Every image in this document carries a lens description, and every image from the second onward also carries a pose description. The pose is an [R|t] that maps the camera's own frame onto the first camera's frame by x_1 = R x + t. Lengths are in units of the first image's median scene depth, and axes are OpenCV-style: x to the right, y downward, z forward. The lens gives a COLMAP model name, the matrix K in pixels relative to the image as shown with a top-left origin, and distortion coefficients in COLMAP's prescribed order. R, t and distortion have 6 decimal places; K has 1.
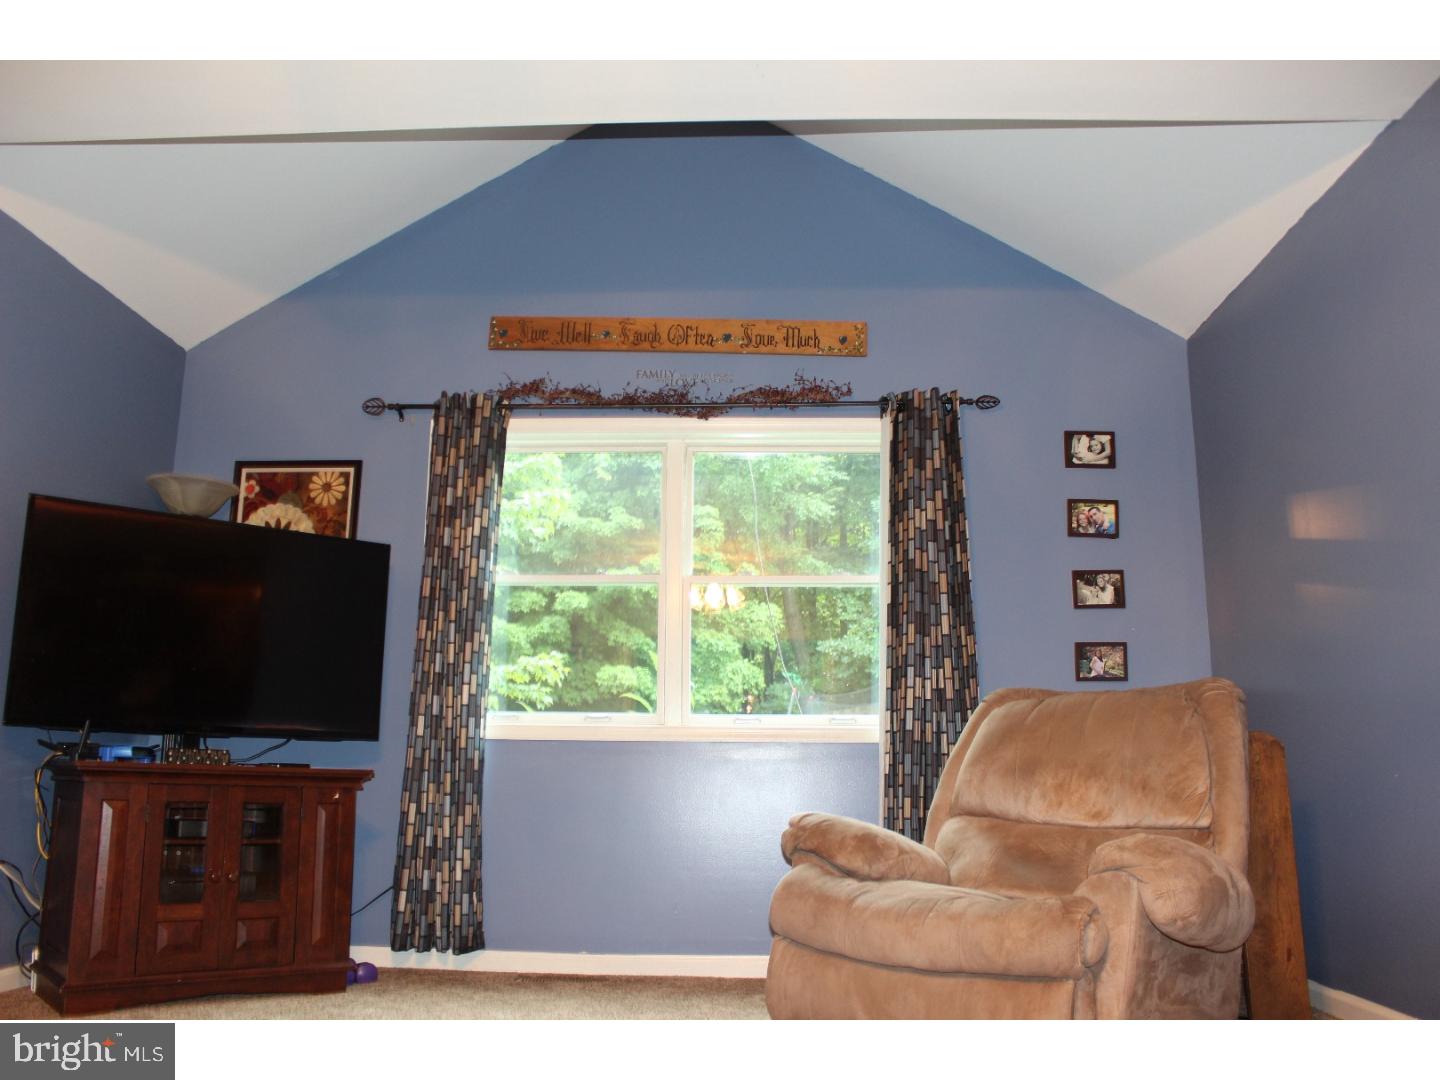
lens RADIAL K [[1190.5, 0, 709.8], [0, 1190.5, 536.8], [0, 0, 1]] dist [-0.145542, 0.098890]
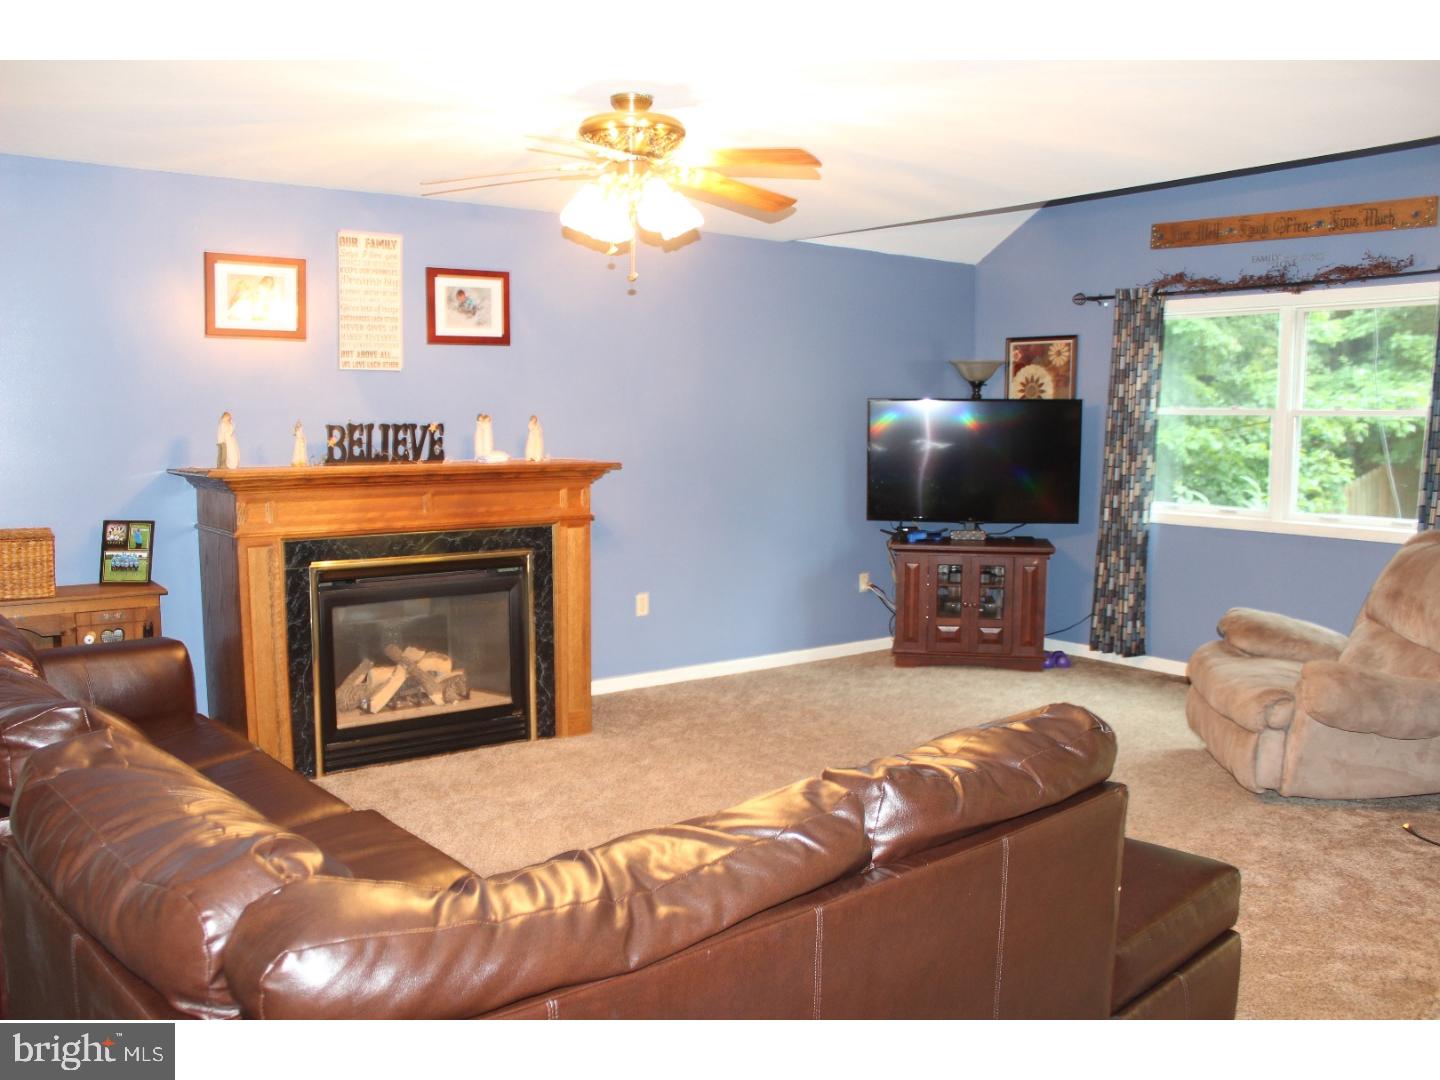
lens RADIAL K [[1190.5, 0, 713.0], [0, 1190.5, 553.5], [0, 0, 1]] dist [-0.145542, 0.098890]
pose [[0.644221, 0.081930, -0.760438, 0.586337], [0.160171, 0.957748, 0.238880, -0.238235], [0.747880, -0.275692, 0.603879, -0.340405]]
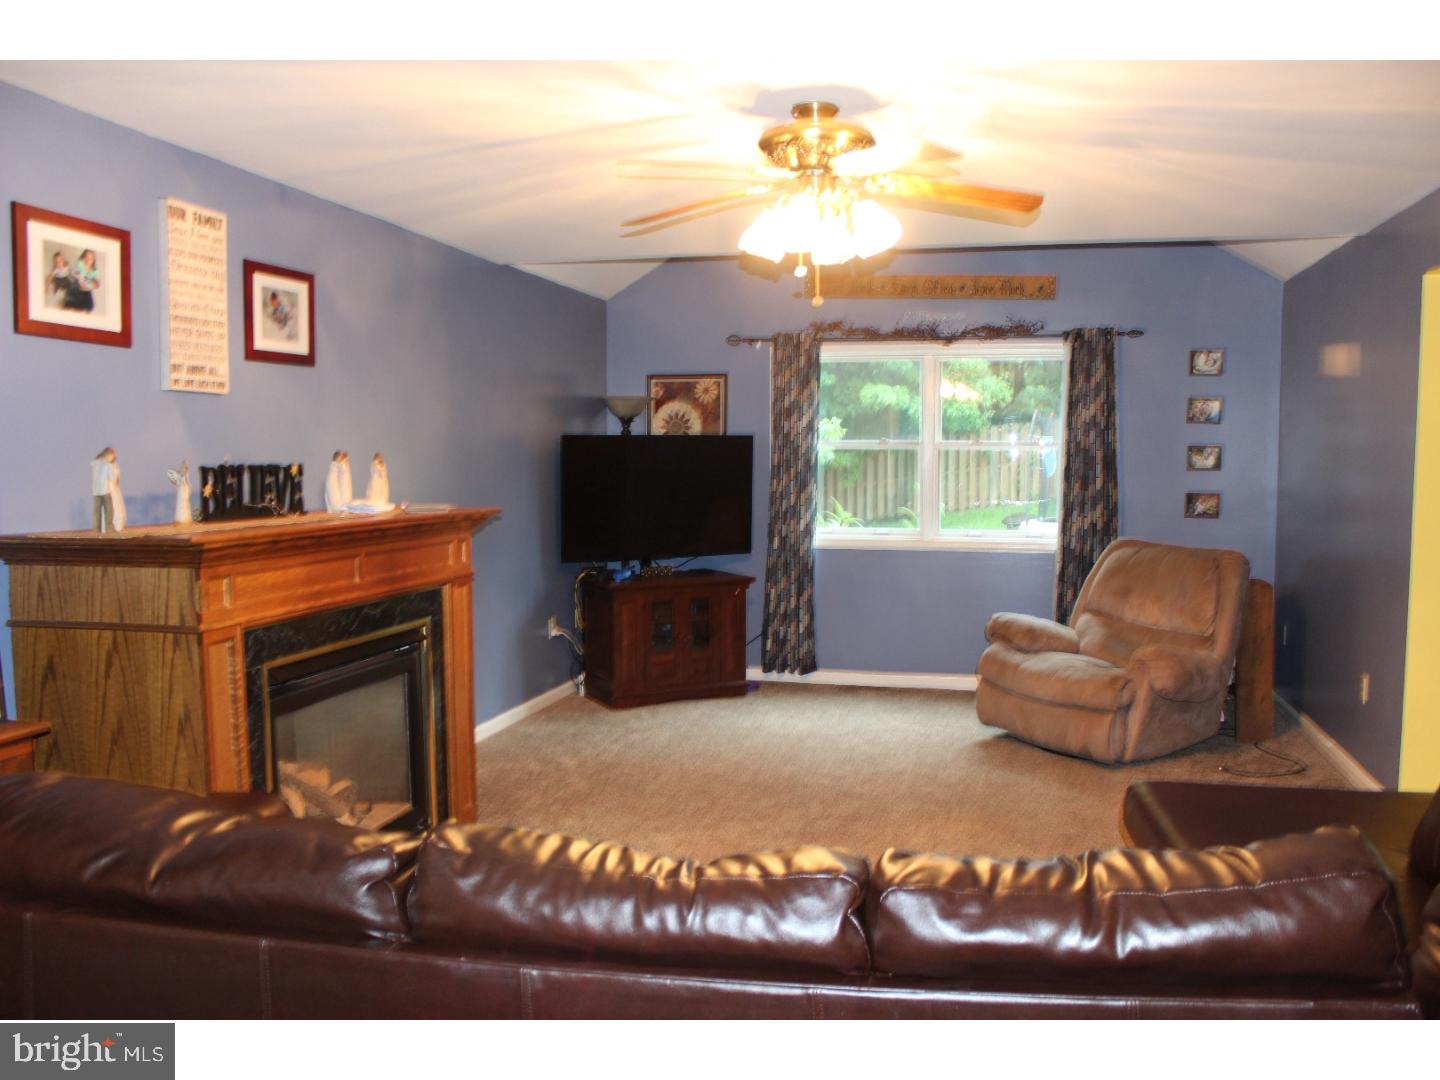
lens RADIAL K [[1190.5, 0, 730.6], [0, 1190.5, 543.1], [0, 0, 1]] dist [-0.145542, 0.098890]
pose [[0.980897, 0.008585, -0.194340, 0.020139], [0.045940, 0.960545, 0.274303, -0.295211], [0.189027, -0.277991, 0.941801, -0.586045]]
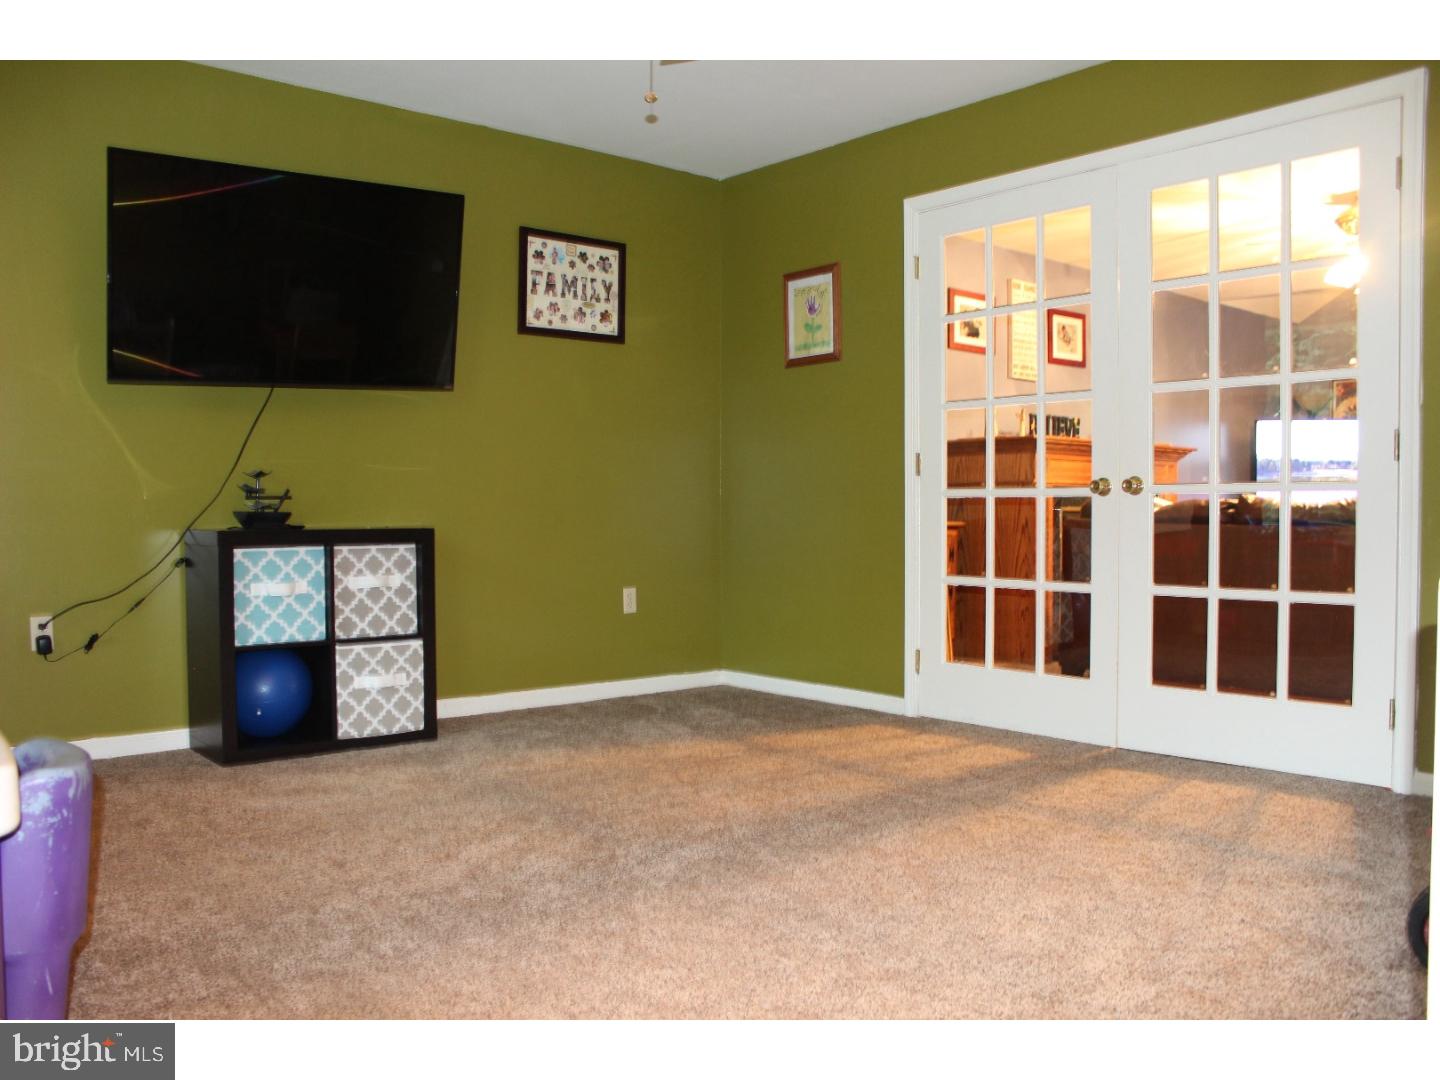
lens RADIAL K [[1190.5, 0, 714.0], [0, 1190.5, 536.2], [0, 0, 1]] dist [-0.145542, 0.098890]
pose [[0.679370, 0.013266, -0.733676, 0.363021], [0.156779, 0.974126, 0.162788, -0.307474], [0.716852, -0.225618, 0.659712, -1.238845]]
